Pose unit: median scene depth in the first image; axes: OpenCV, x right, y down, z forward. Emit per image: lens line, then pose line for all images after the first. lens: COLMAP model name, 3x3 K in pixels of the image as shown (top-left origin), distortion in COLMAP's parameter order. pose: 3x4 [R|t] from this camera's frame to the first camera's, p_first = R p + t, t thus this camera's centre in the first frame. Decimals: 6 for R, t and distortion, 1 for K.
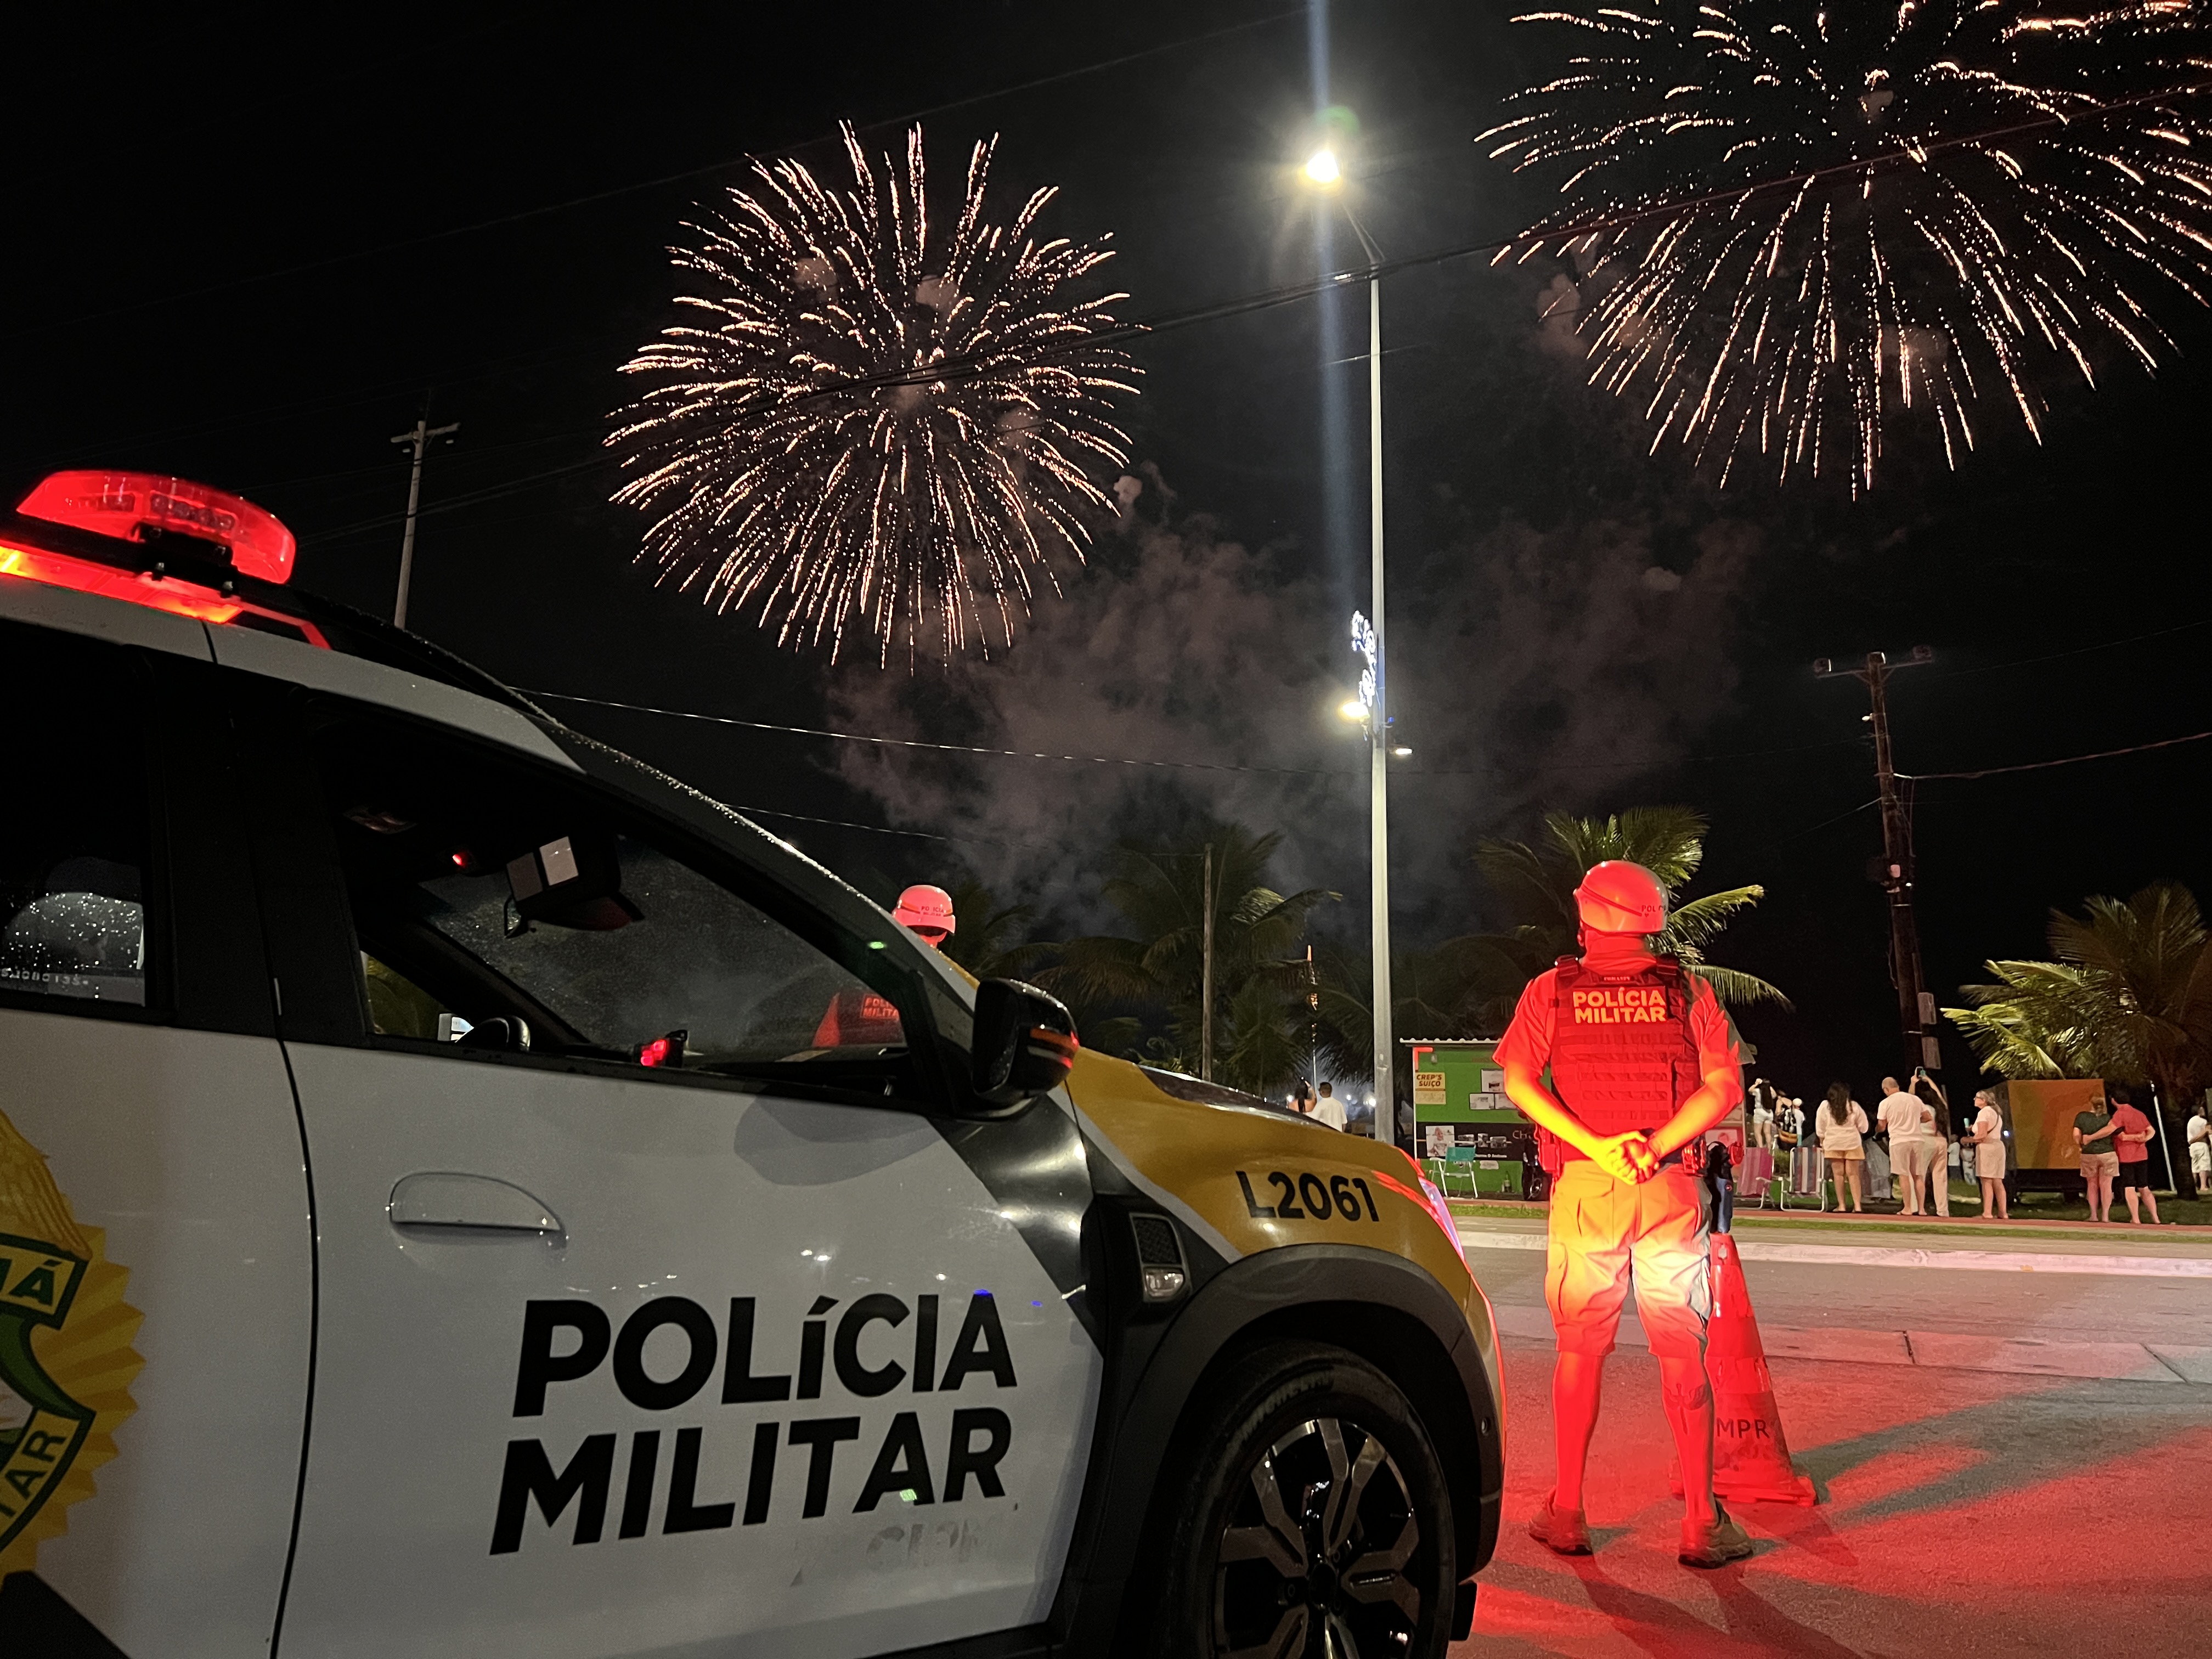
lens RADIAL K [[1654.1, 0, 1125.4], [0, 1654.1, 814.5], [0, 0, 1]] dist [0.056142, -0.058611]
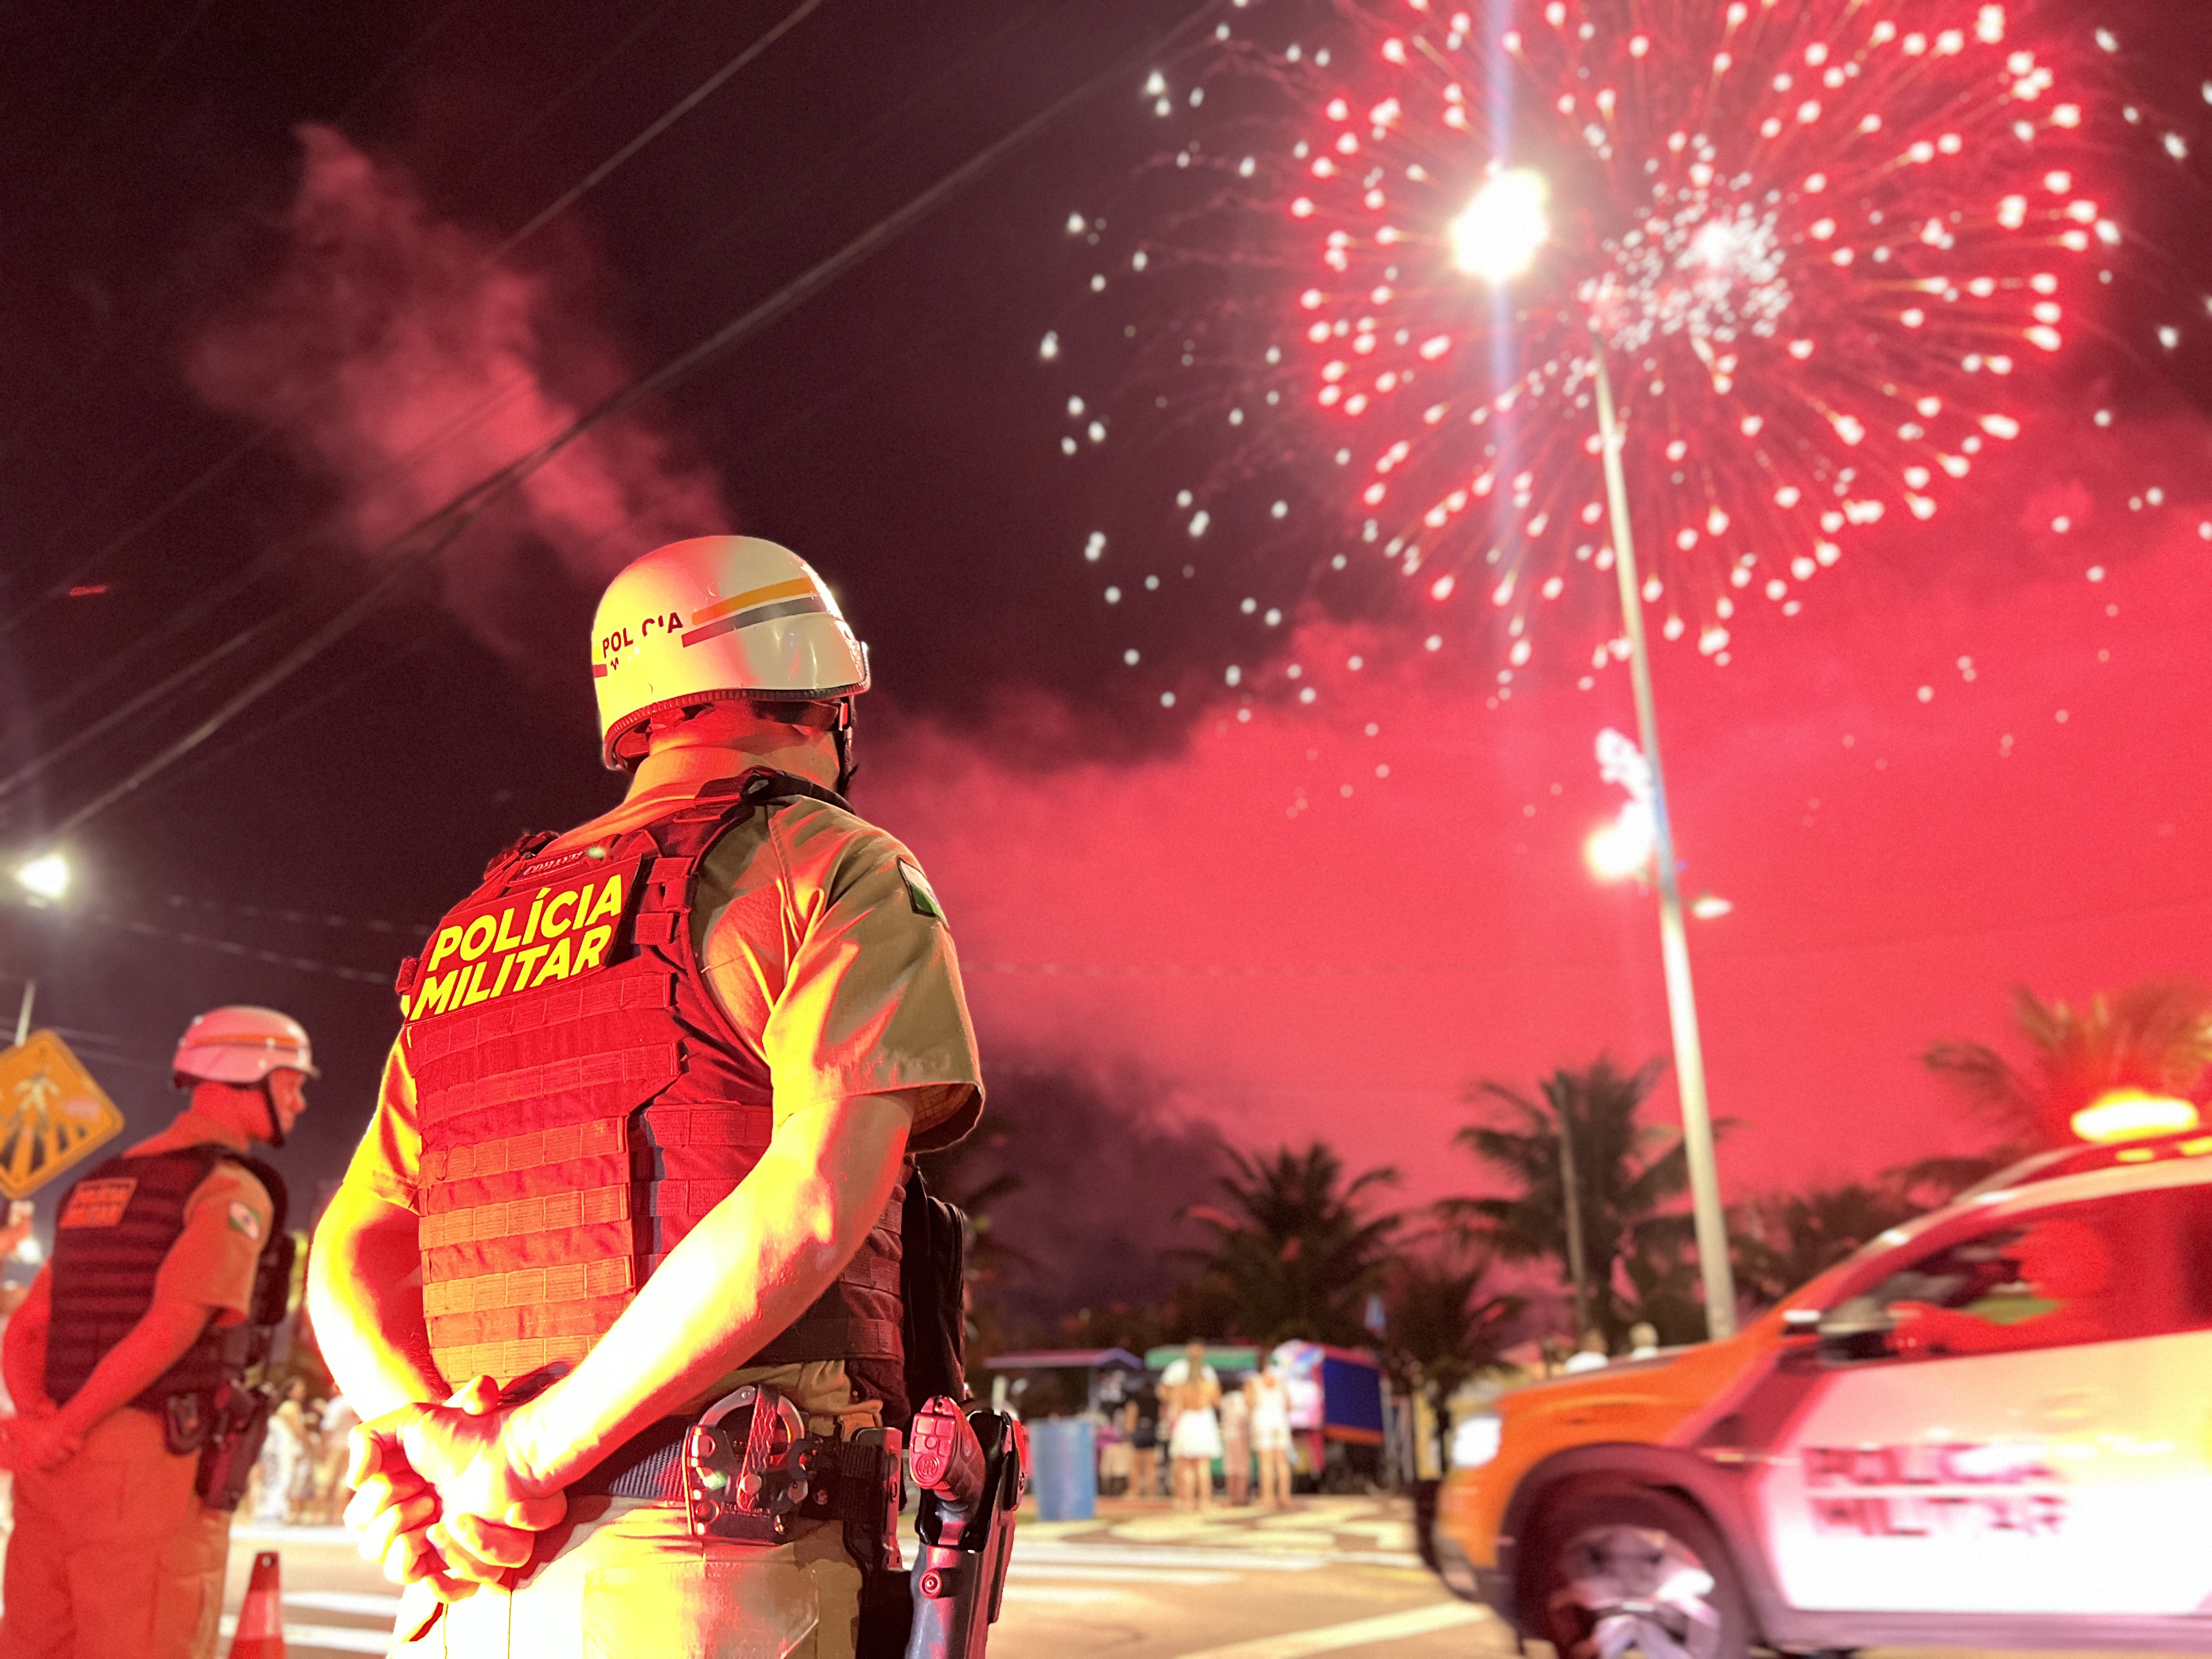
lens RADIAL K [[1715.1, 0, 1109.9], [0, 1715.1, 811.5], [0, 0, 1]] dist [0.004825, 0.000104]
pose [[0.961101, -0.124569, -0.246508, 0.791653], [0.083256, 0.981666, -0.171466, 0.254818], [0.263348, 0.144272, 0.953852, 1.223488]]
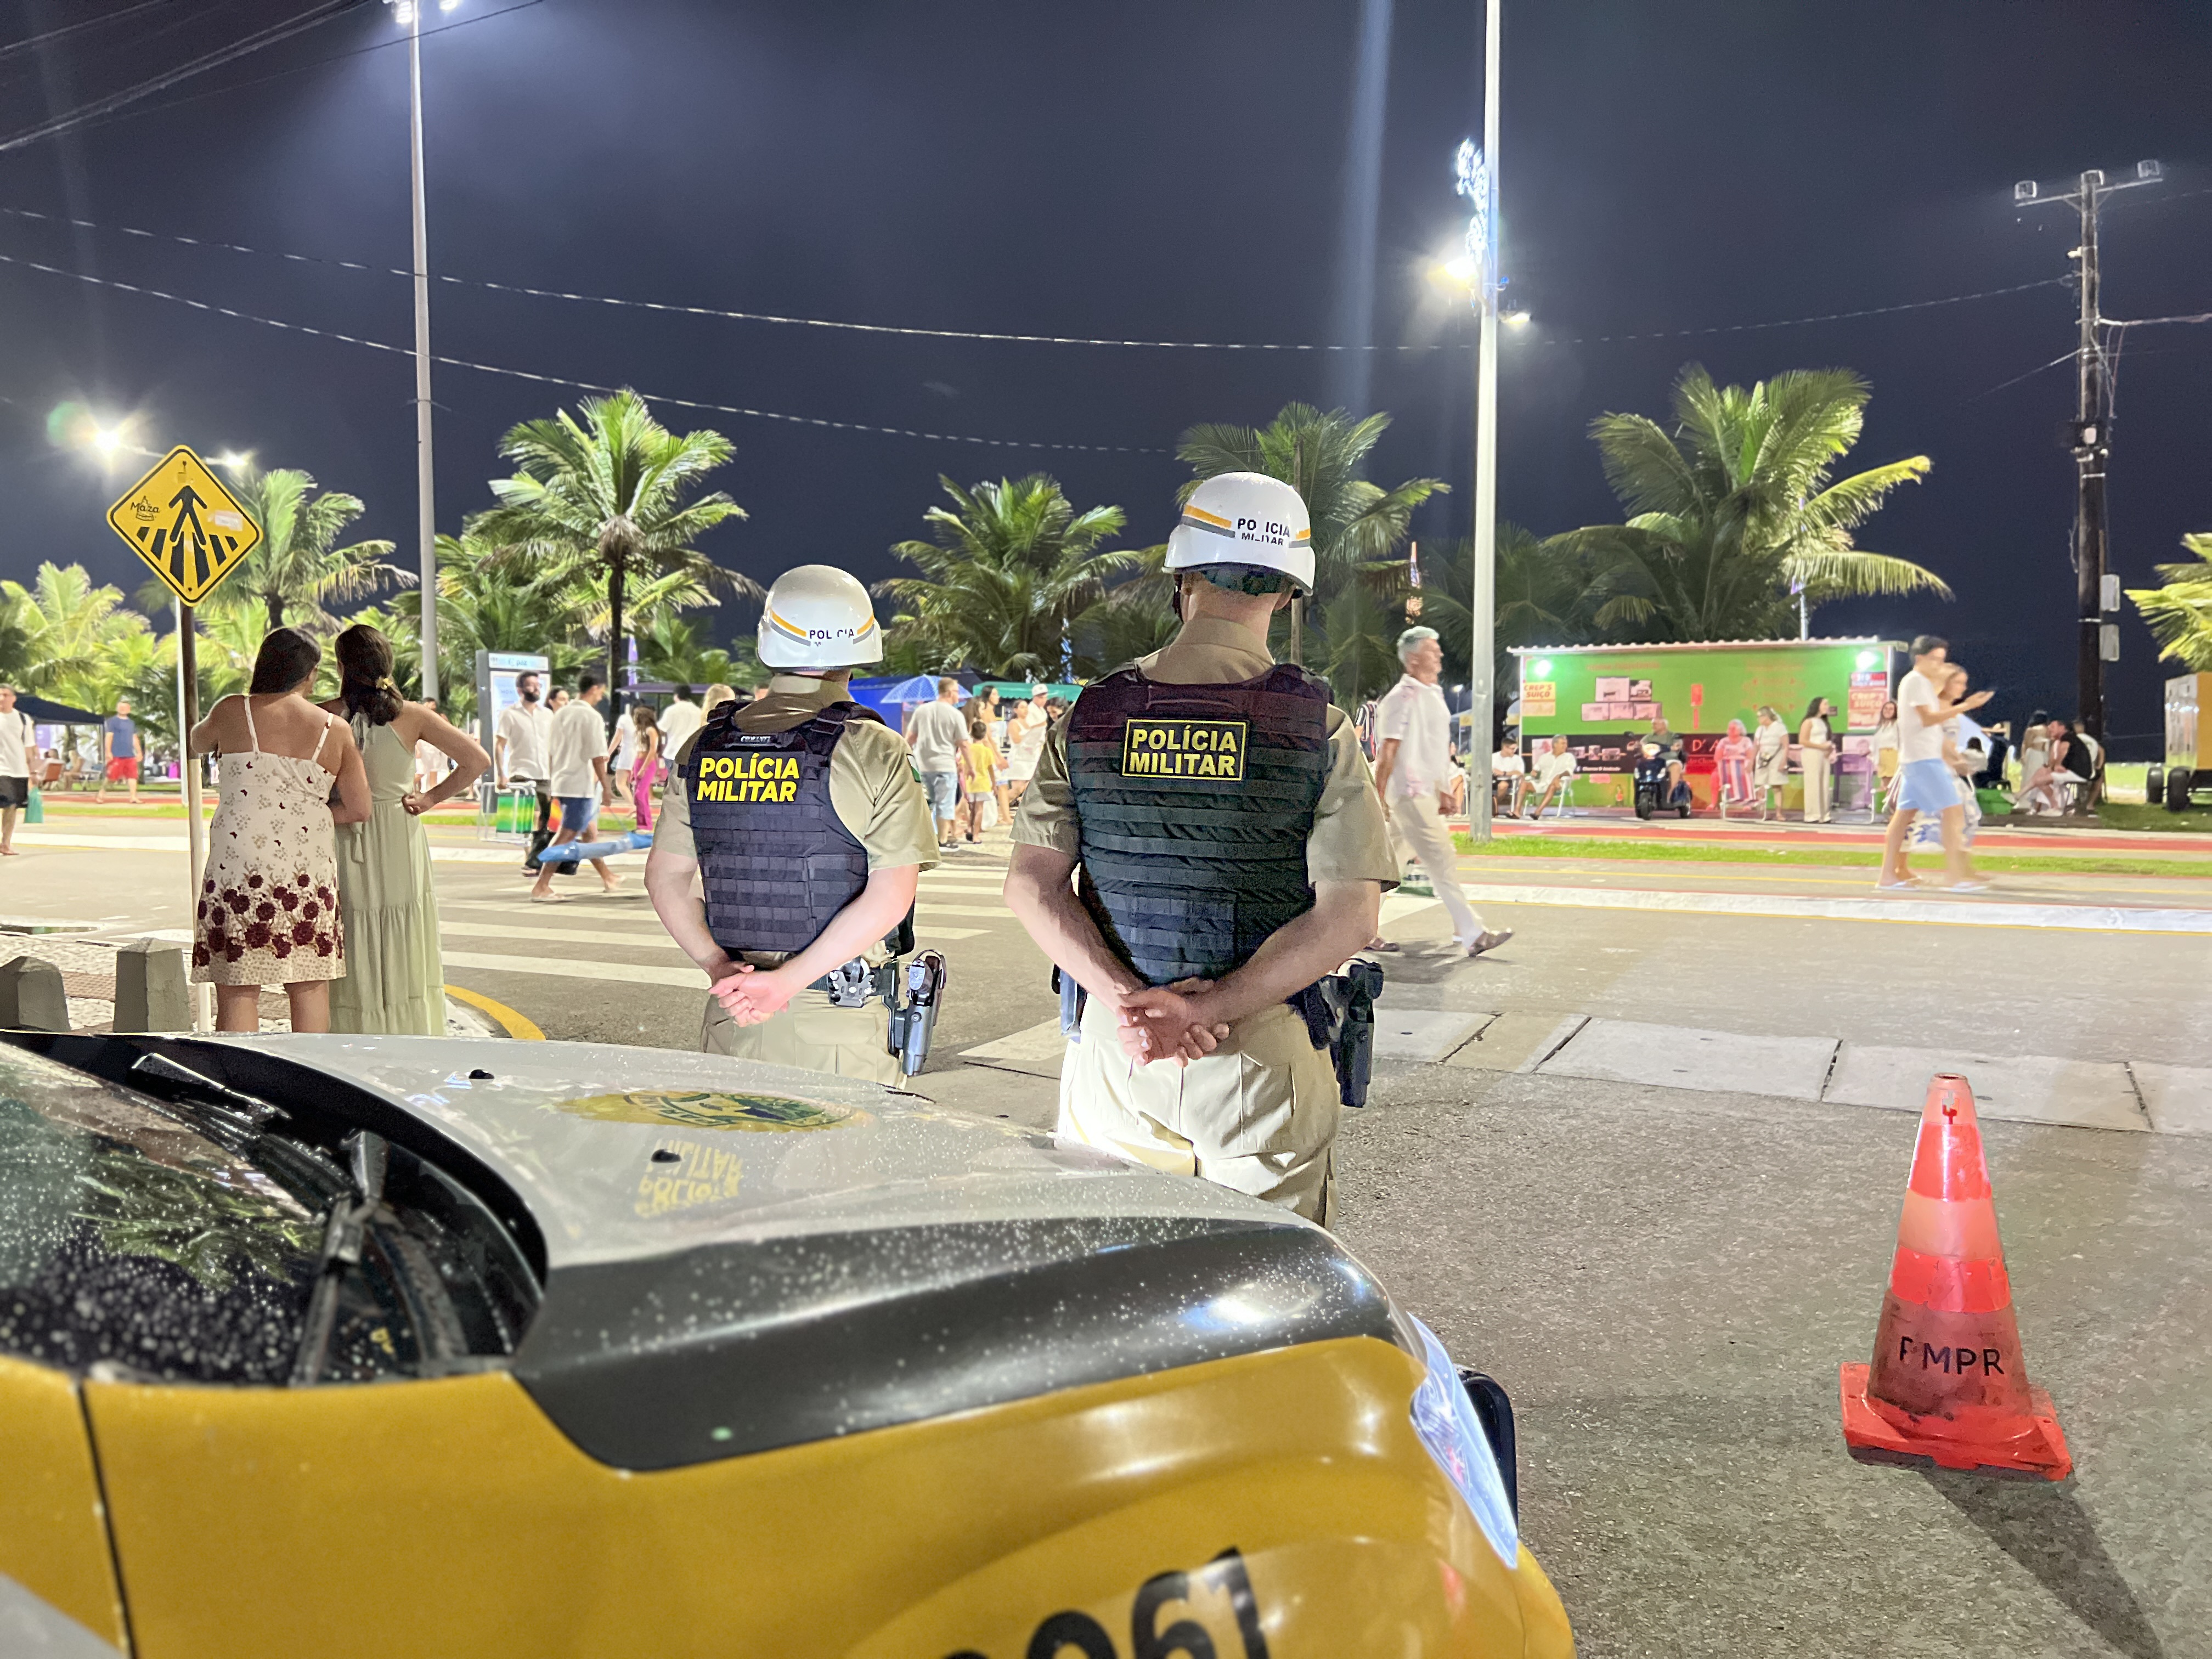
lens RADIAL K [[1668.2, 0, 1101.7], [0, 1668.2, 844.4], [0, 0, 1]] dist [0.059278, -0.061161]
pose [[0.996755, -0.016780, -0.078727, 0.148889], [0.036305, 0.966621, 0.253624, -0.034553], [0.071844, -0.255659, 0.964094, 0.689249]]
